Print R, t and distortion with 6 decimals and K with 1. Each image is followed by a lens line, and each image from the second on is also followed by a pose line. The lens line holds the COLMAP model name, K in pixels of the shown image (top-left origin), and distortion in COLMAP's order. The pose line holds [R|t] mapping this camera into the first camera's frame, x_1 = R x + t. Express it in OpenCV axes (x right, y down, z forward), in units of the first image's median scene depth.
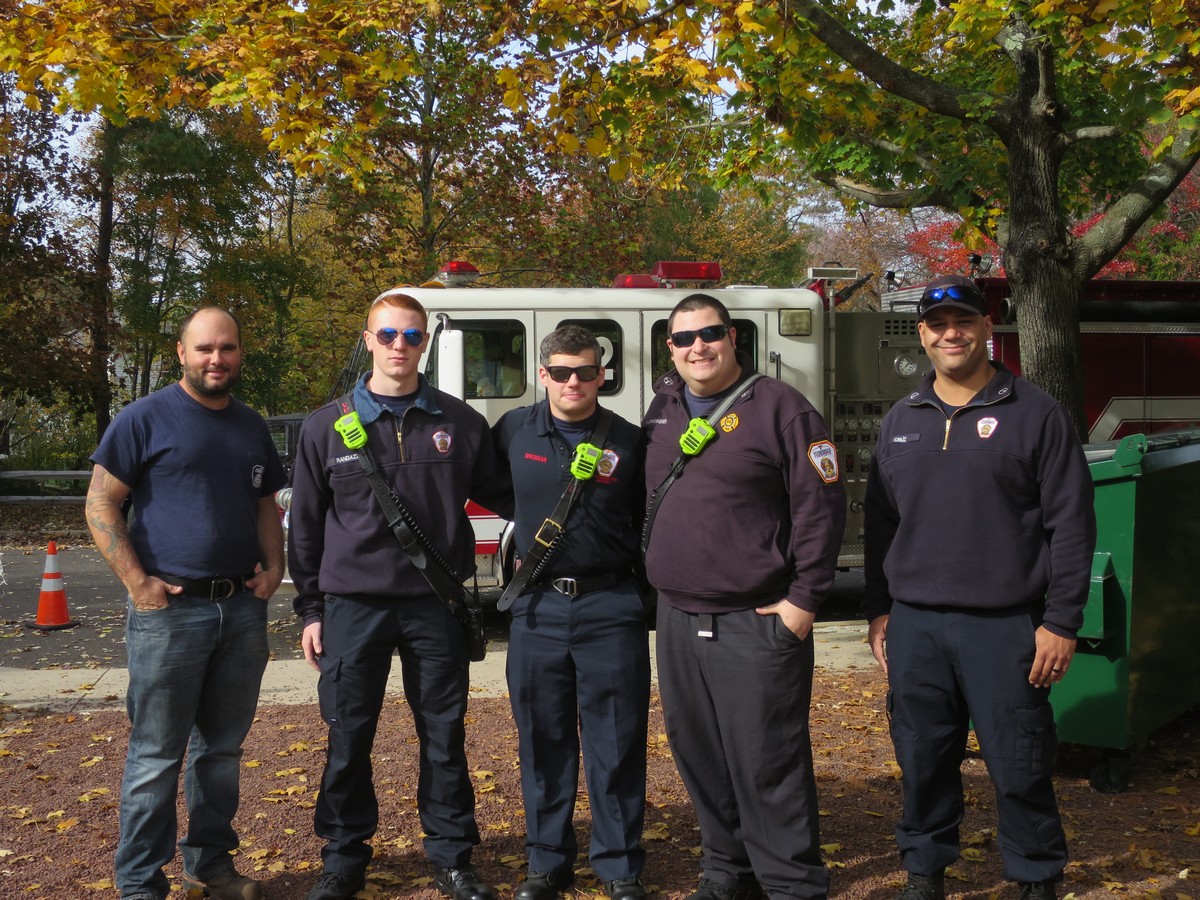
lens RADIAL K [[1490.9, 0, 601.6], [0, 1490.9, 449.2], [0, 0, 1]] dist [-0.060782, 0.000000]
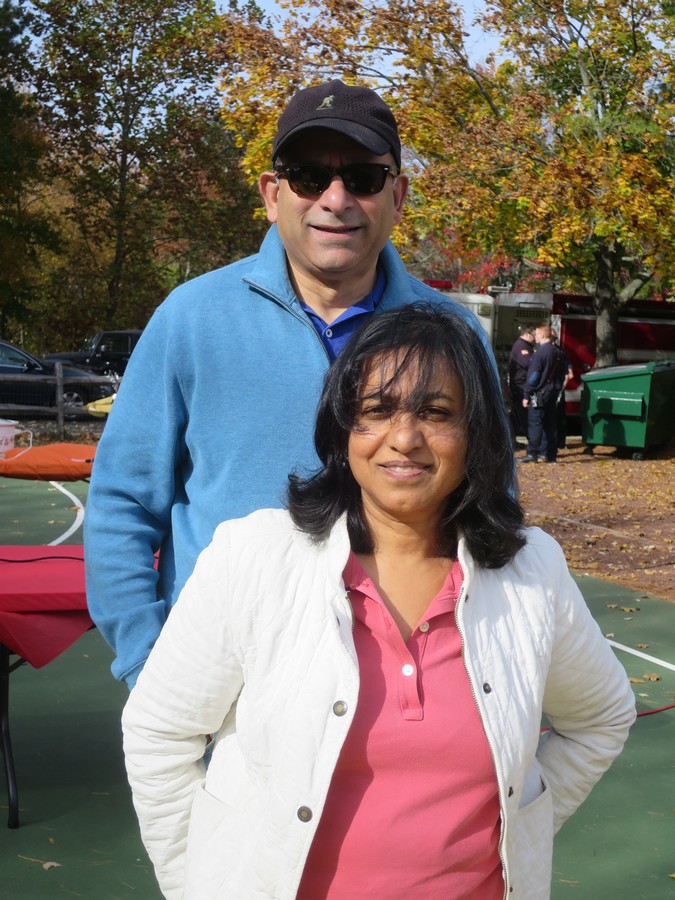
lens RADIAL K [[1232.9, 0, 337.4], [0, 1232.9, 450.0], [0, 0, 1]] dist [-0.118356, 0.000000]
pose [[0.981007, 0.032534, 0.191227, -0.645738], [-0.045159, 0.997052, 0.062035, 0.035757], [-0.188645, -0.069492, 0.979584, -1.219245]]
